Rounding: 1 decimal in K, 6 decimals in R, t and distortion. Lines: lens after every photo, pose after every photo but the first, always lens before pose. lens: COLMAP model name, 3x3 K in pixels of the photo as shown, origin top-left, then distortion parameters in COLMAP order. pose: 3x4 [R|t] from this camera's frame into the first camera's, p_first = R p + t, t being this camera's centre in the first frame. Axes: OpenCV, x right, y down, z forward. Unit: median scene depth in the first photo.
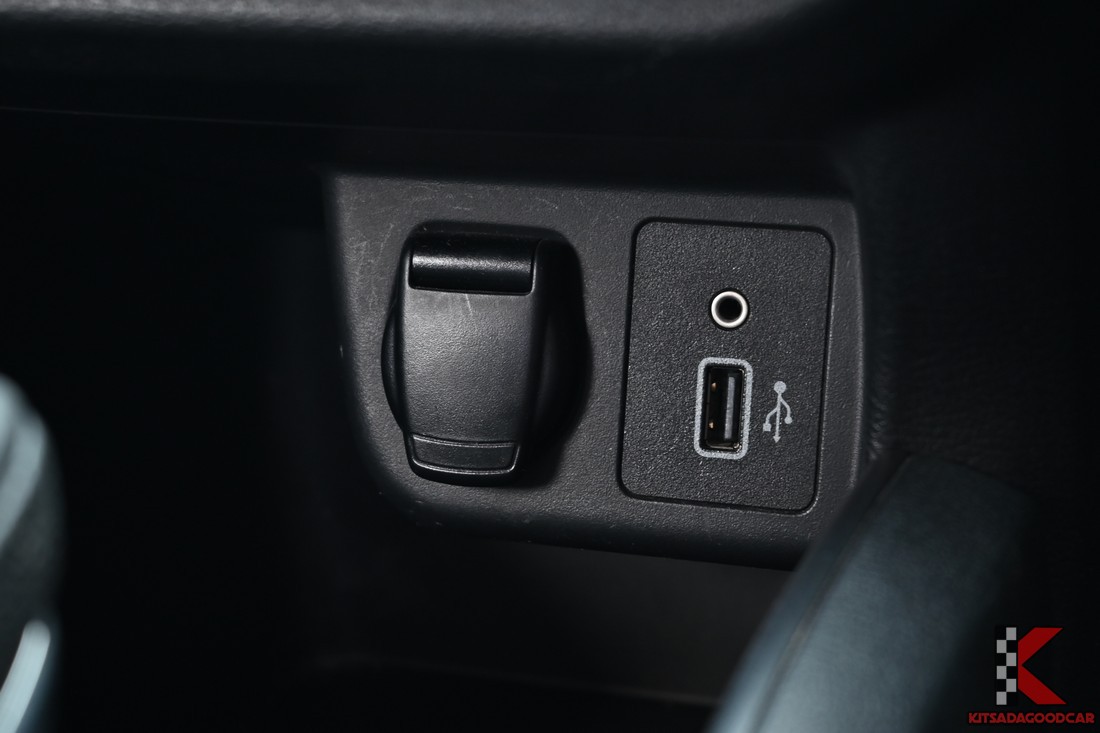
lens RADIAL K [[2036.9, 0, 549.7], [0, 2036.9, 369.3], [0, 0, 1]] dist [0.280660, 0.000000]
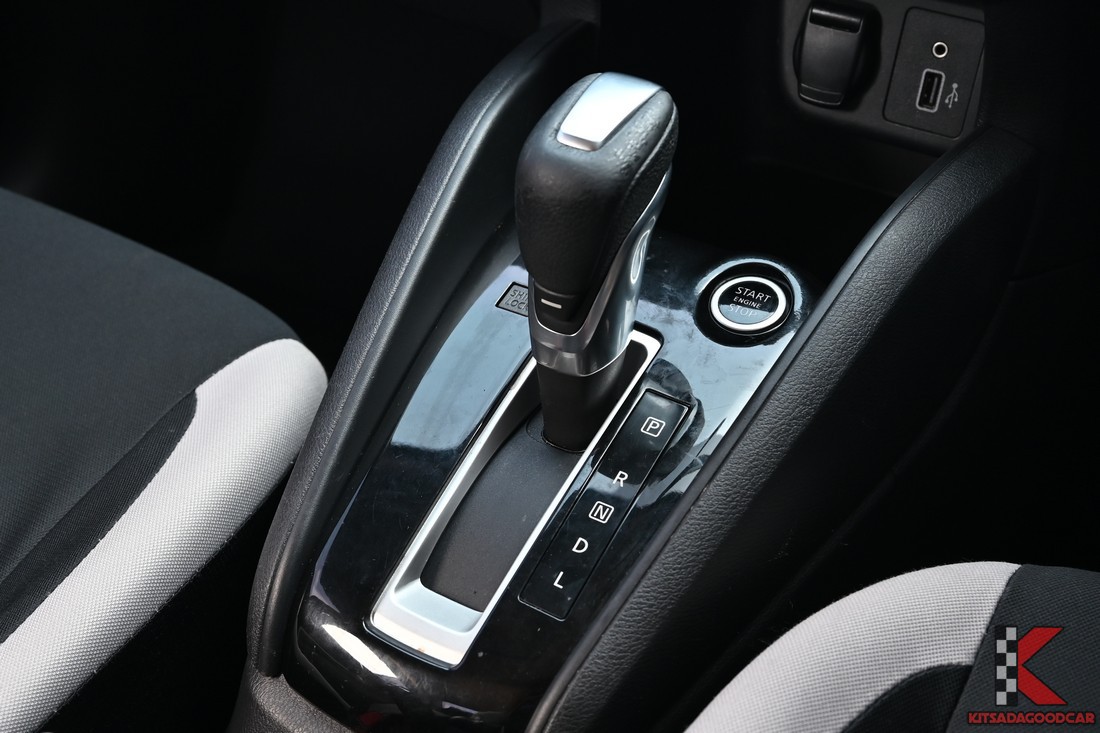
lens RADIAL K [[1514.0, 0, 550.1], [0, 1514.0, 365.5], [0, 0, 1]] dist [-0.012554, 0.000000]
pose [[0.962368, 0.171557, -0.210751, 0.084441], [-0.095494, 0.939568, 0.328775, -0.220722], [0.254418, -0.296278, 0.920593, -0.860650]]
